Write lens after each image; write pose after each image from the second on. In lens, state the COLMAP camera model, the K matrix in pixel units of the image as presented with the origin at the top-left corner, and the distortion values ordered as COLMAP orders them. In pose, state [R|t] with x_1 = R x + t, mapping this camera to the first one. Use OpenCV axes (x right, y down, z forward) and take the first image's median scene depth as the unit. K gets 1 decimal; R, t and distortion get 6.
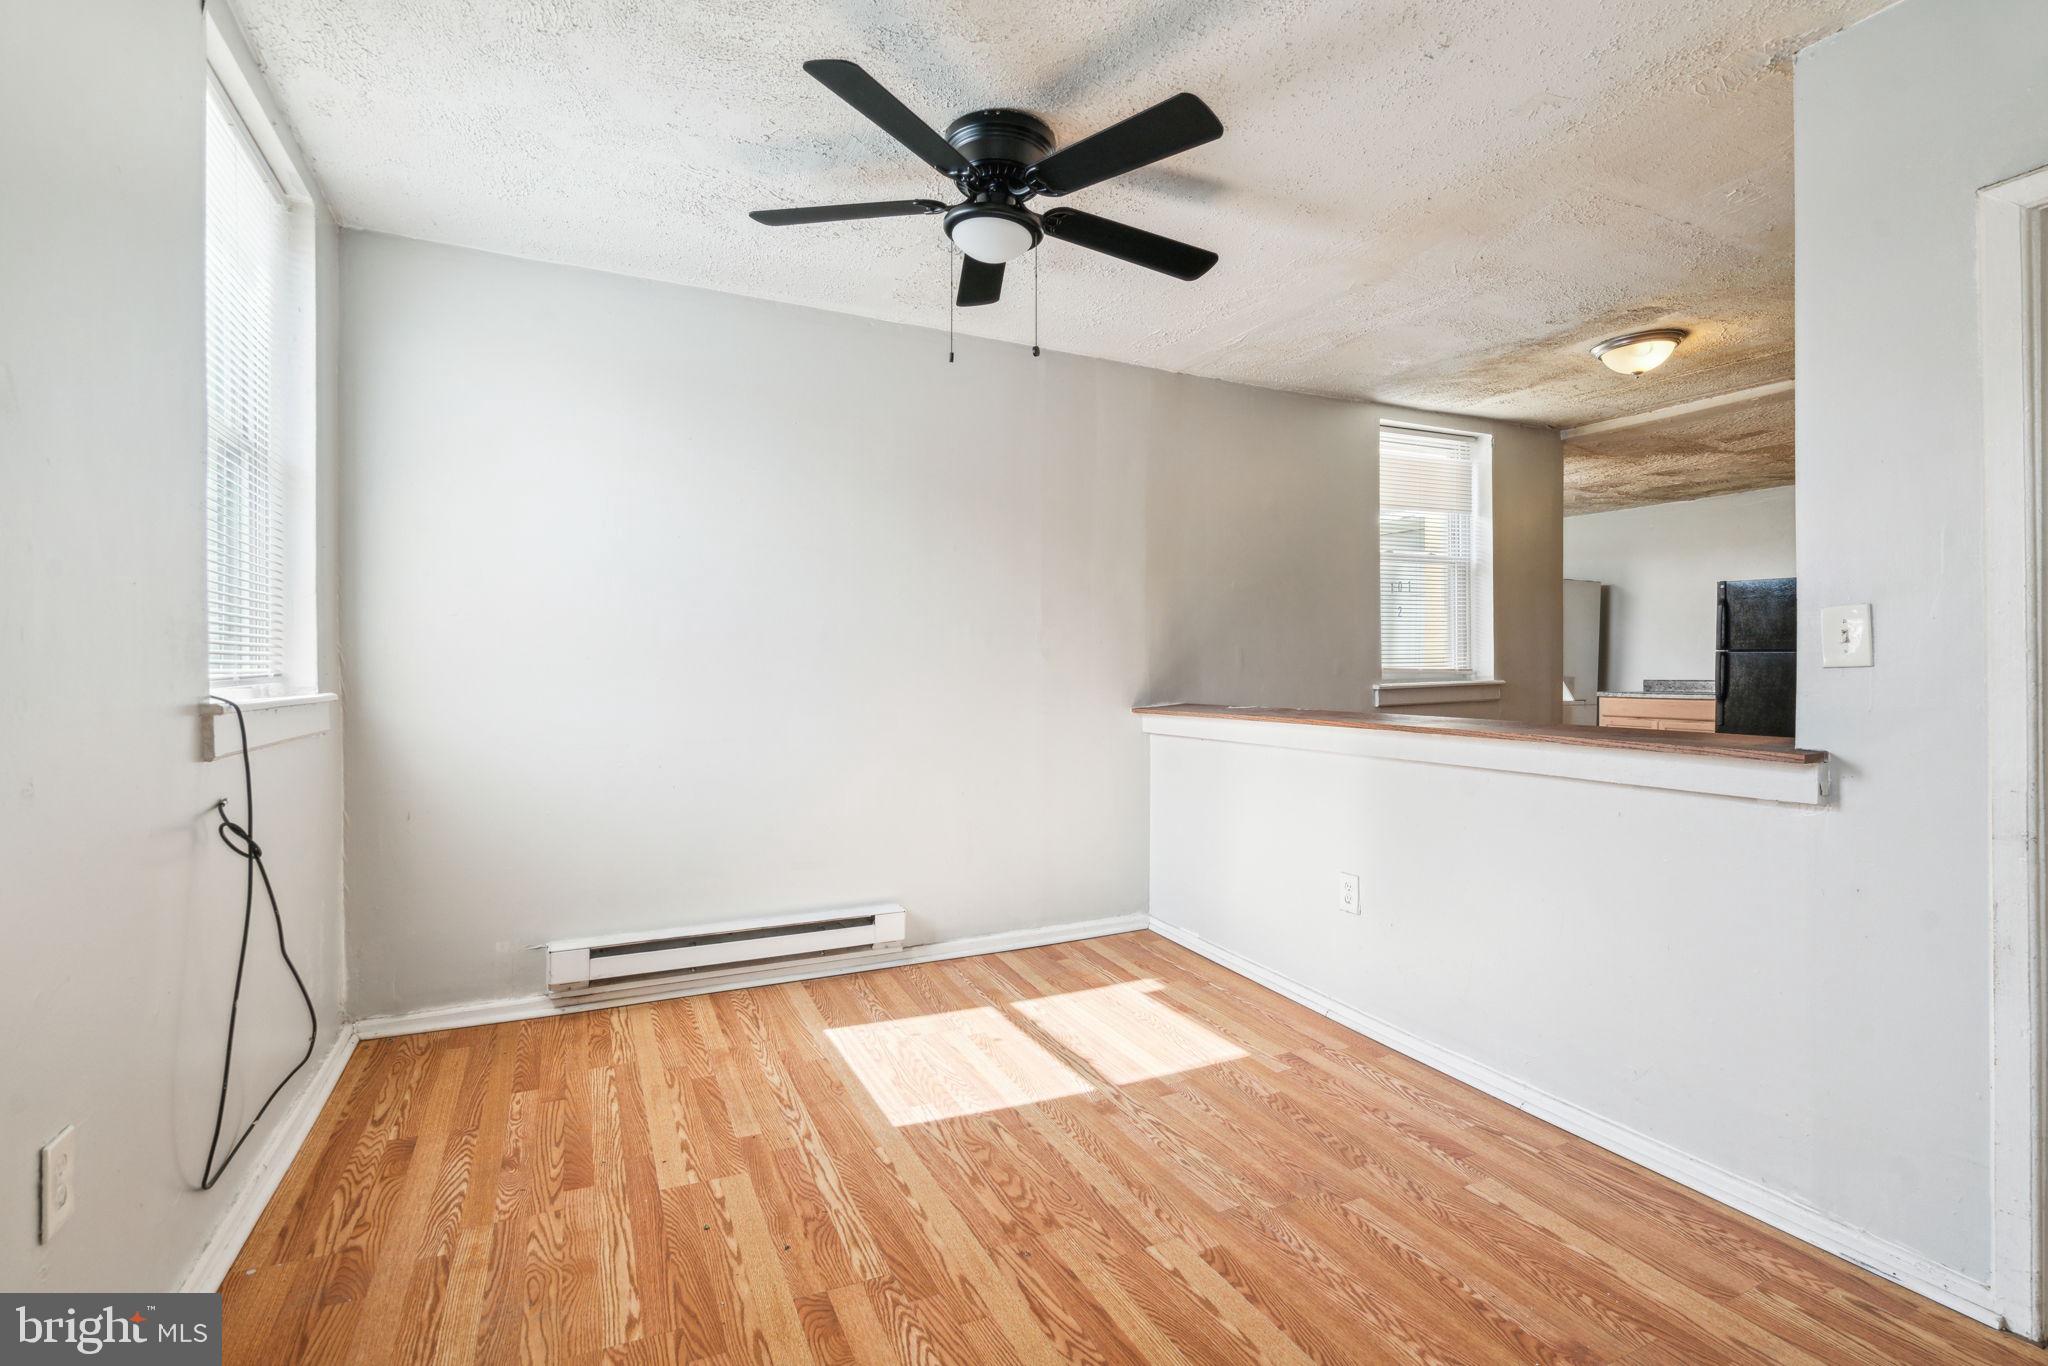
lens RADIAL K [[923.7, 0, 1016.2], [0, 923.7, 680.9], [0, 0, 1]] dist [-0.001501, 0.002737]
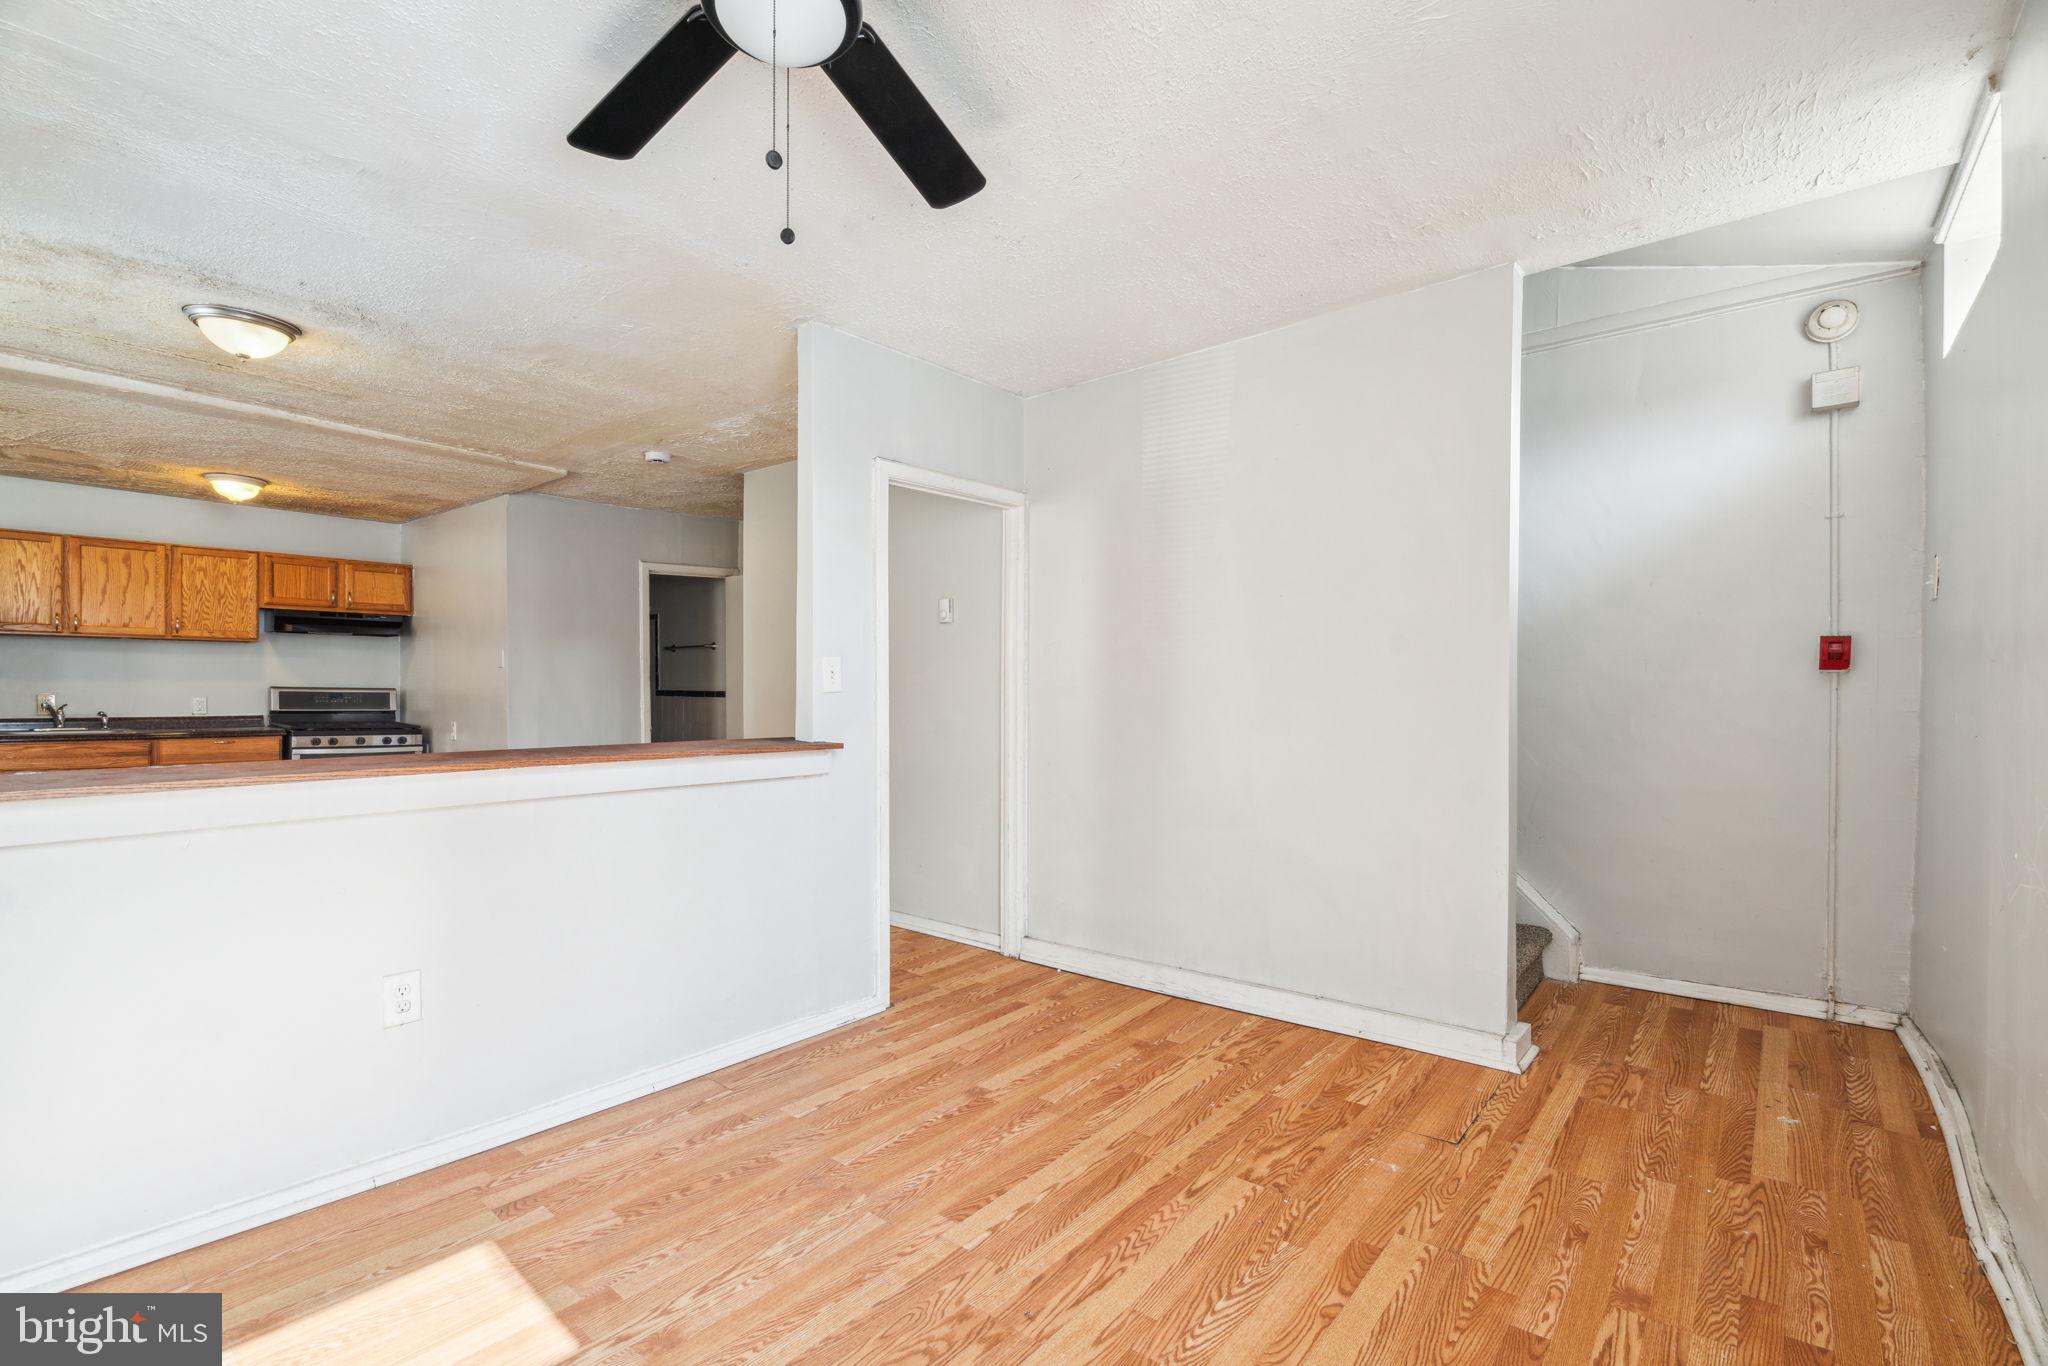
lens RADIAL K [[920.1, 0, 1016.9], [0, 920.1, 693.5], [0, 0, 1]] dist [-0.004148, 0.000363]
pose [[-0.408166, -0.000578, 0.912907, -0.768558], [0.015576, 0.999850, 0.007597, -0.018045], [-0.912775, 0.017320, -0.408096, 1.266870]]
